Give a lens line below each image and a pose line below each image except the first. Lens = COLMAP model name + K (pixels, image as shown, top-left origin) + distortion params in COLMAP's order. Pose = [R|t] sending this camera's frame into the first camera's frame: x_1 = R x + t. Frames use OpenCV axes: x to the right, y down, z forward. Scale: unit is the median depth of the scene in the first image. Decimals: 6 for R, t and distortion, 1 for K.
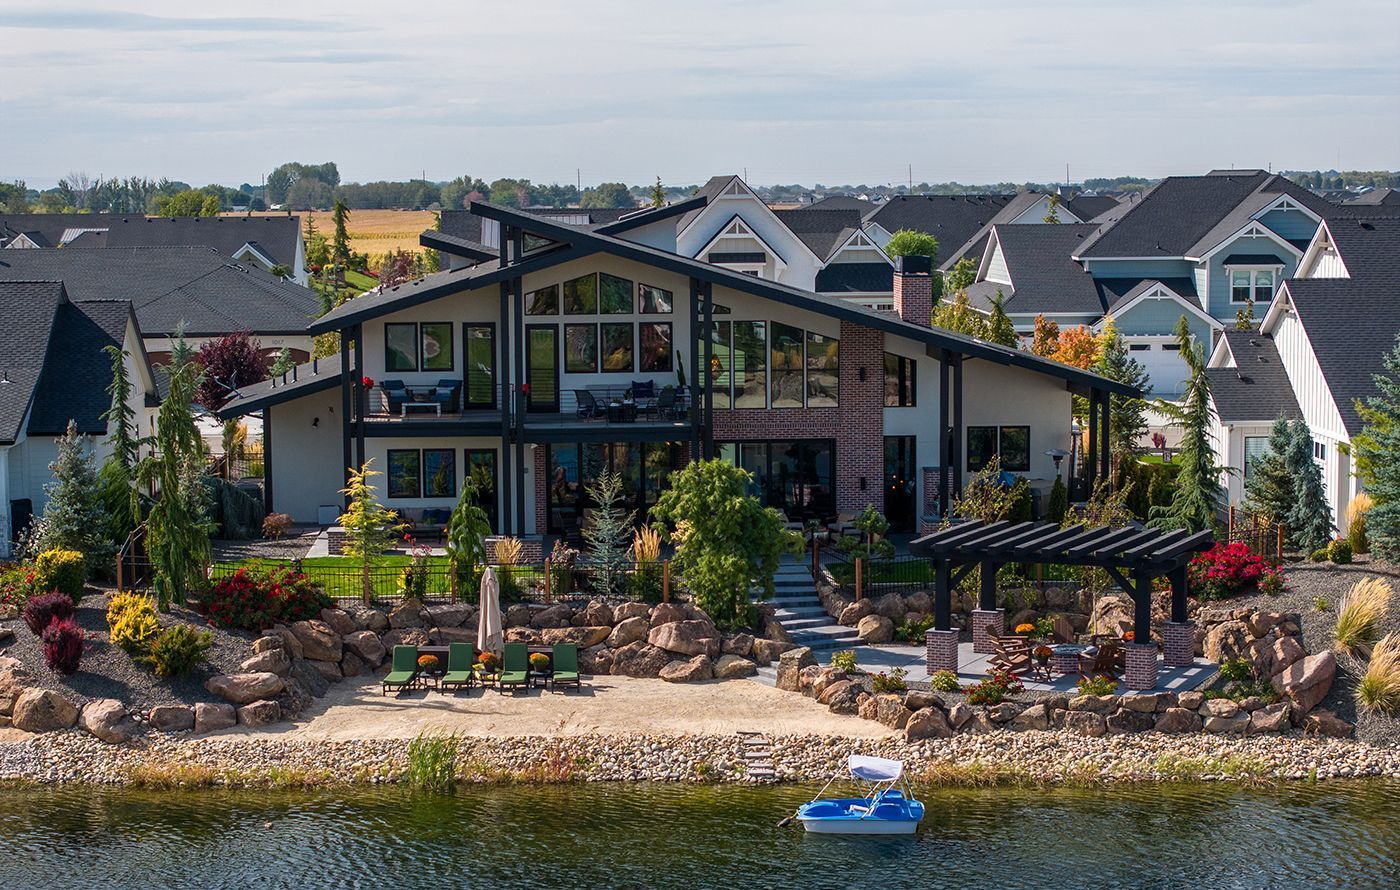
lens RADIAL K [[2809.8, 0, 699.1], [0, 2809.8, 448.4], [0, 0, 1]] dist [-0.032473, 0.000000]
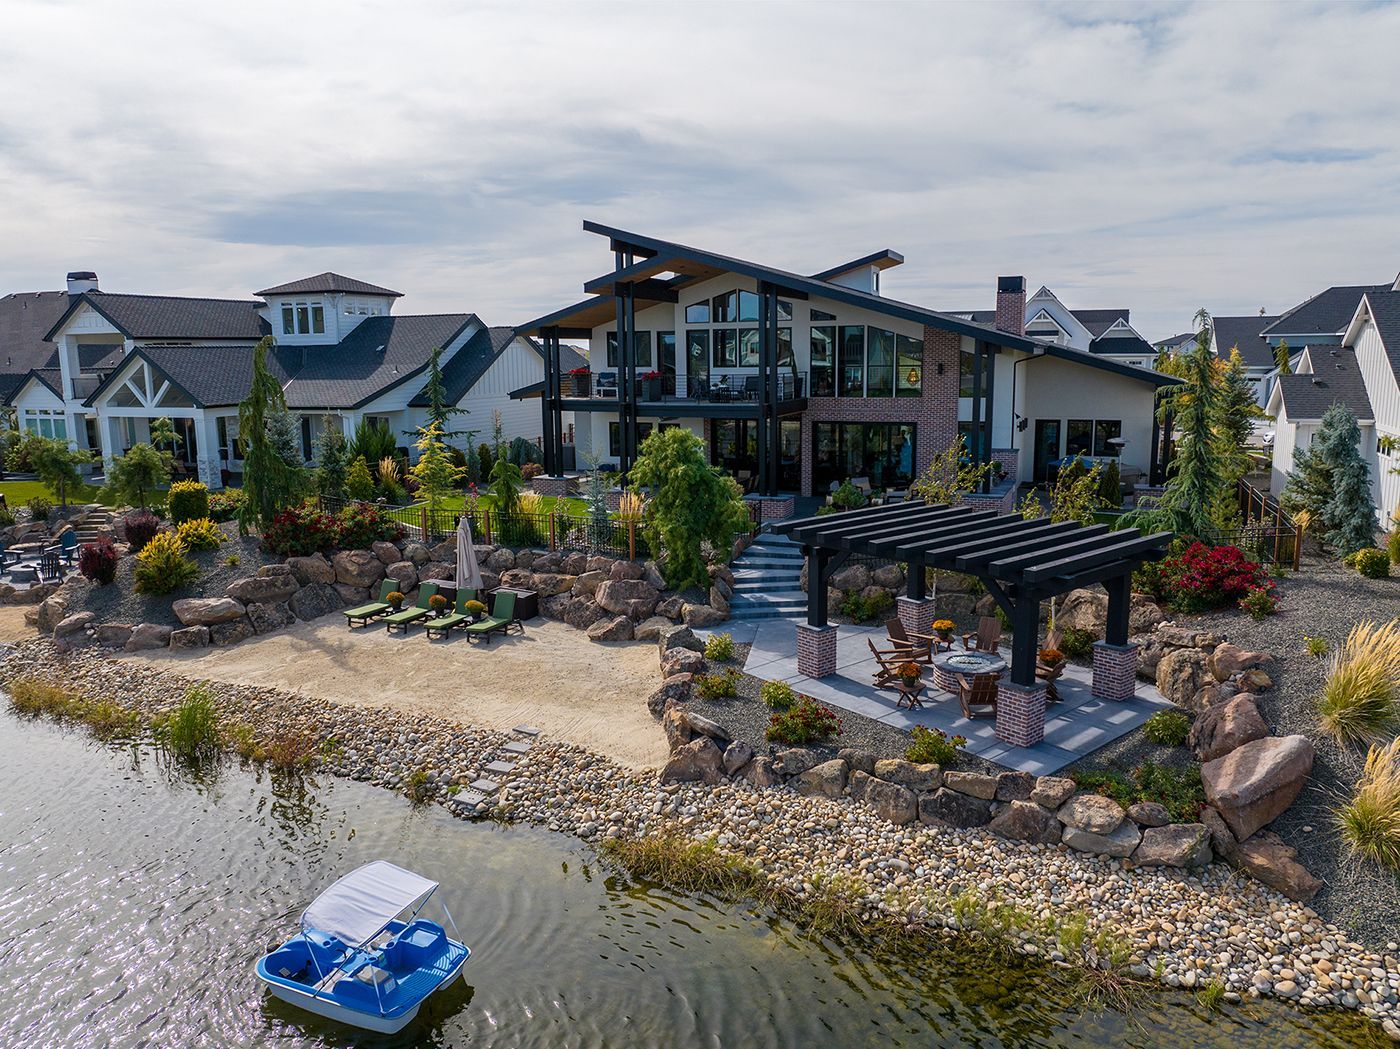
lens RADIAL K [[978.9, 0, 702.3], [0, 978.9, 504.7], [0, 0, 1]] dist [-0.039858, 0.012555]
pose [[0.902463, 0.062083, -0.426271, 0.178681], [-0.034056, 0.996745, 0.073068, 0.005545], [0.429419, -0.051424, 0.901640, 0.692616]]
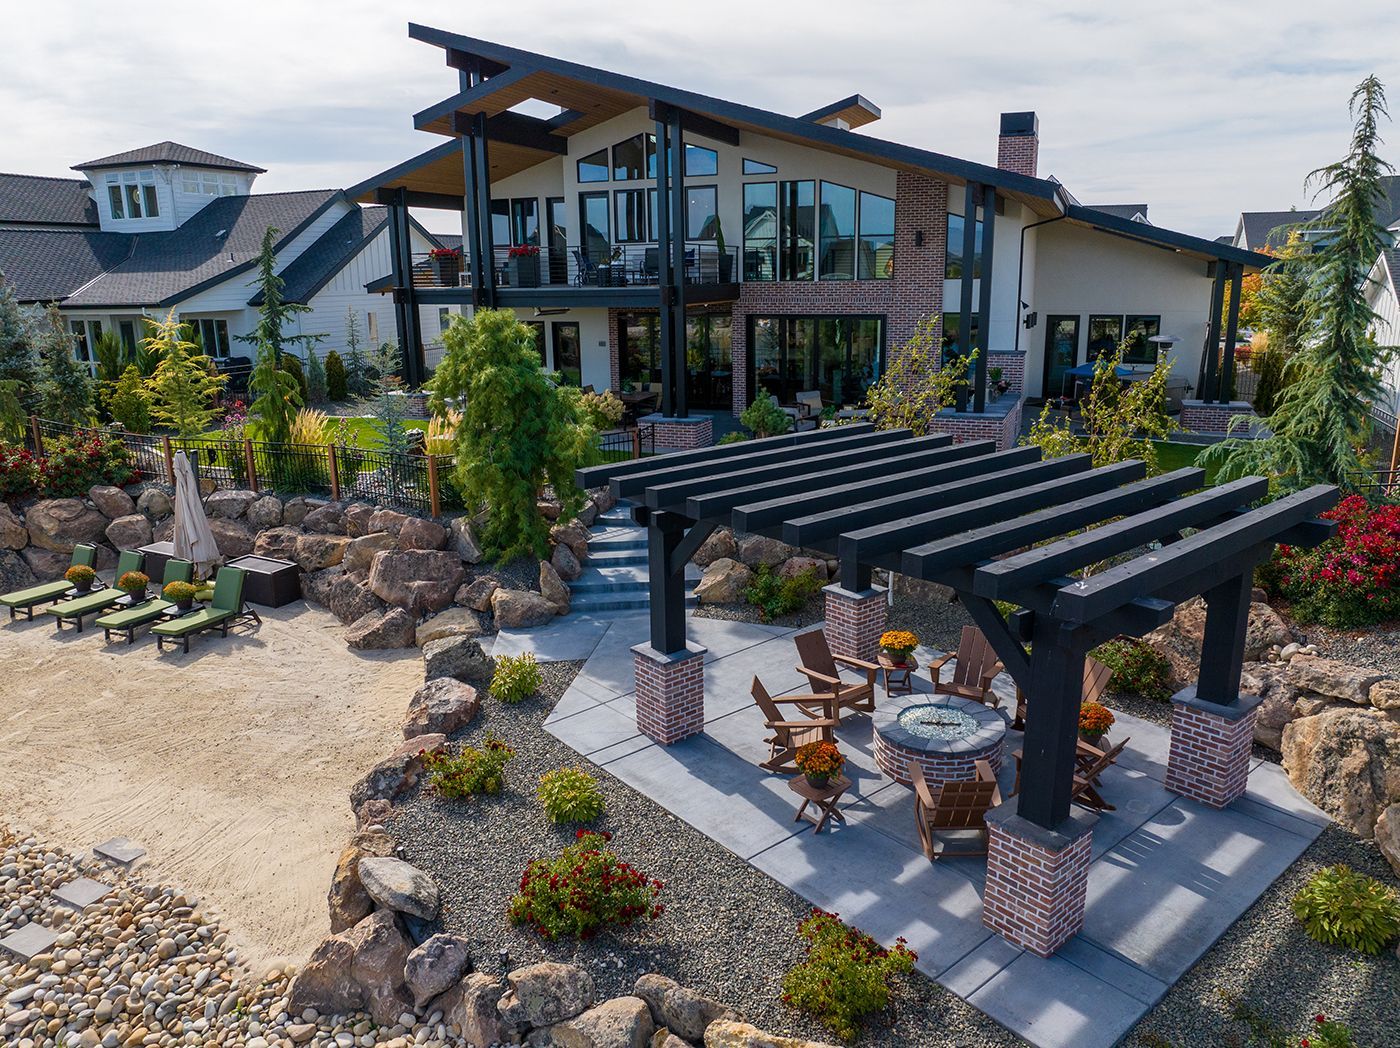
lens RADIAL K [[978.9, 0, 702.4], [0, 978.9, 510.7], [0, 0, 1]] dist [-0.039858, 0.012555]
pose [[0.904948, 0.094869, -0.414812, 0.157233], [-0.031027, 0.986947, 0.158030, 0.013234], [0.424389, -0.130139, 0.896079, 0.832770]]
